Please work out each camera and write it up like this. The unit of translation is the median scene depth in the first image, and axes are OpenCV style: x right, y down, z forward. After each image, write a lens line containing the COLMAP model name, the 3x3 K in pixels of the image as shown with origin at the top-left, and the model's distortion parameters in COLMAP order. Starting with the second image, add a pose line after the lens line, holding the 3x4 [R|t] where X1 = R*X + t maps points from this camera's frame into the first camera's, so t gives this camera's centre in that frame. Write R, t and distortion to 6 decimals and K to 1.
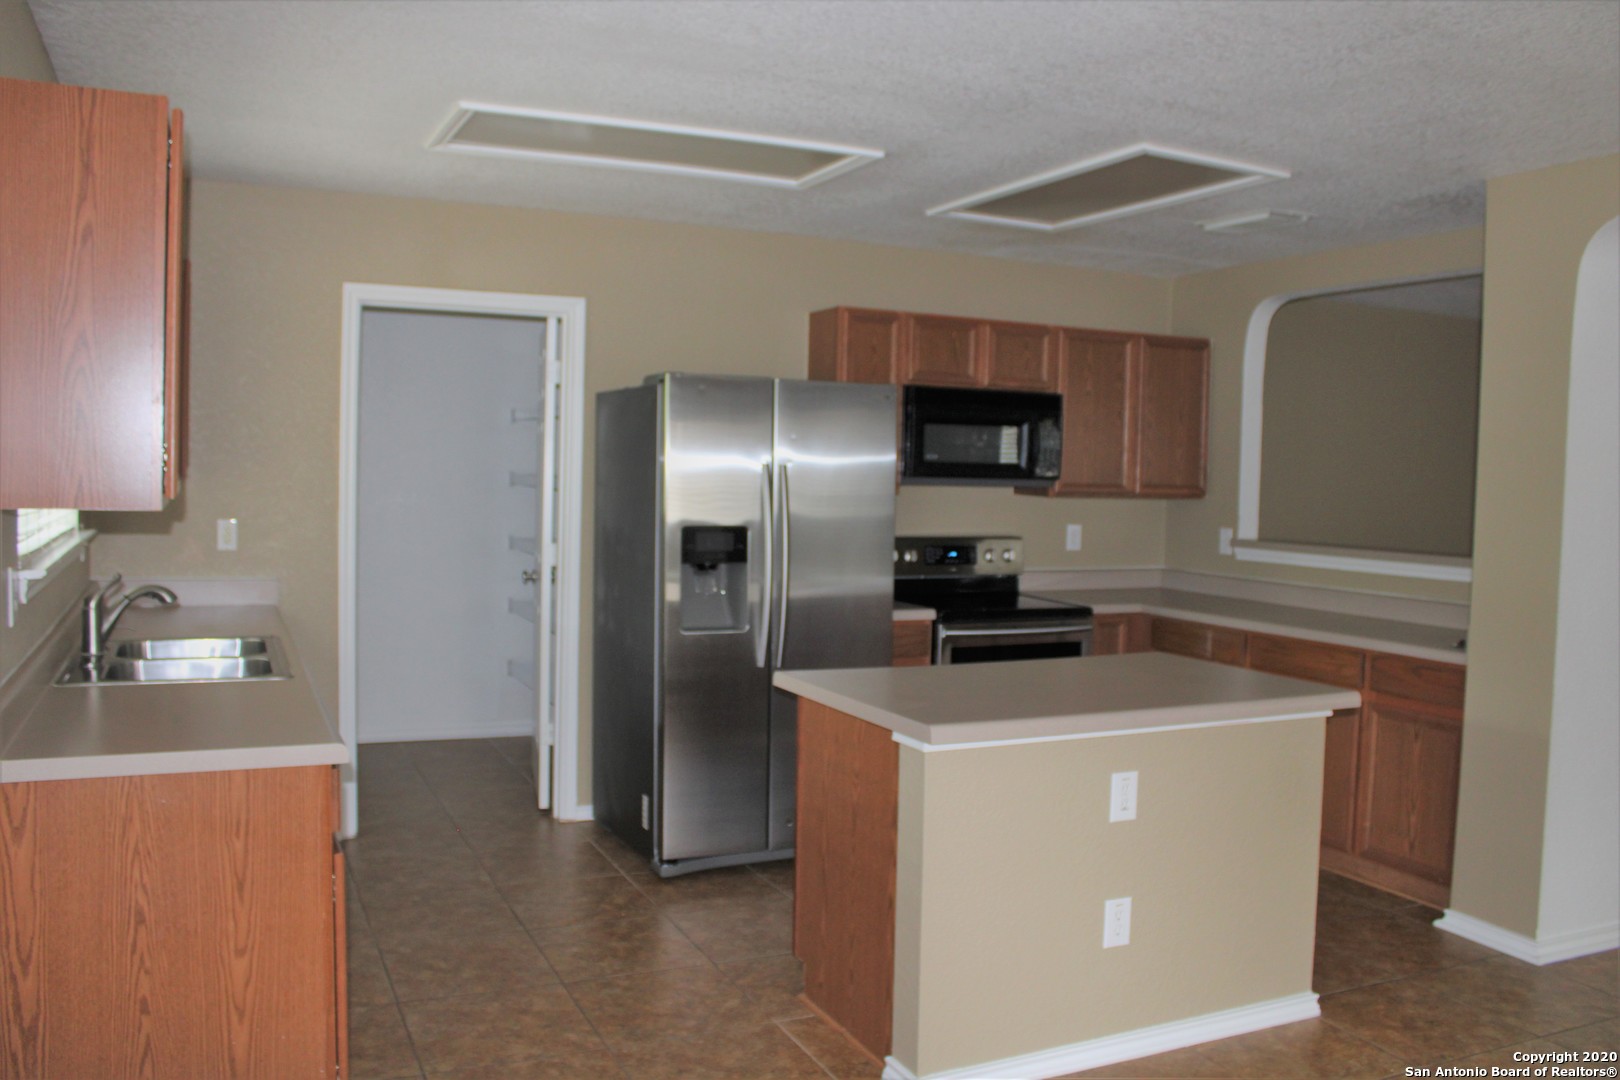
lens RADIAL K [[1344.4, 0, 810.0], [0, 1344.4, 540.0], [0, 0, 1]] dist [-0.211453, 0.117129]
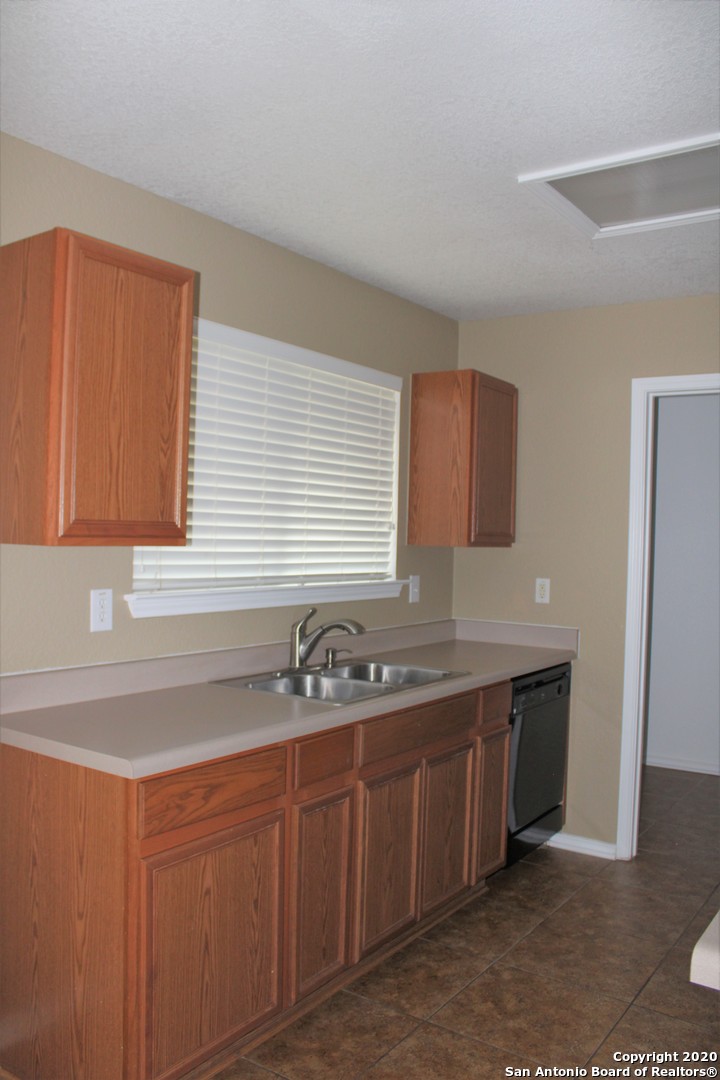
lens RADIAL K [[900.1, 0, 359.4], [0, 900.1, 530.7], [0, 0, 1]] dist [-0.156852, 0.123098]
pose [[0.503462, -0.005766, -0.863998, 0.398536], [-0.066519, 0.996751, -0.045414, -0.019529], [0.861453, 0.080337, 0.501443, 0.789740]]
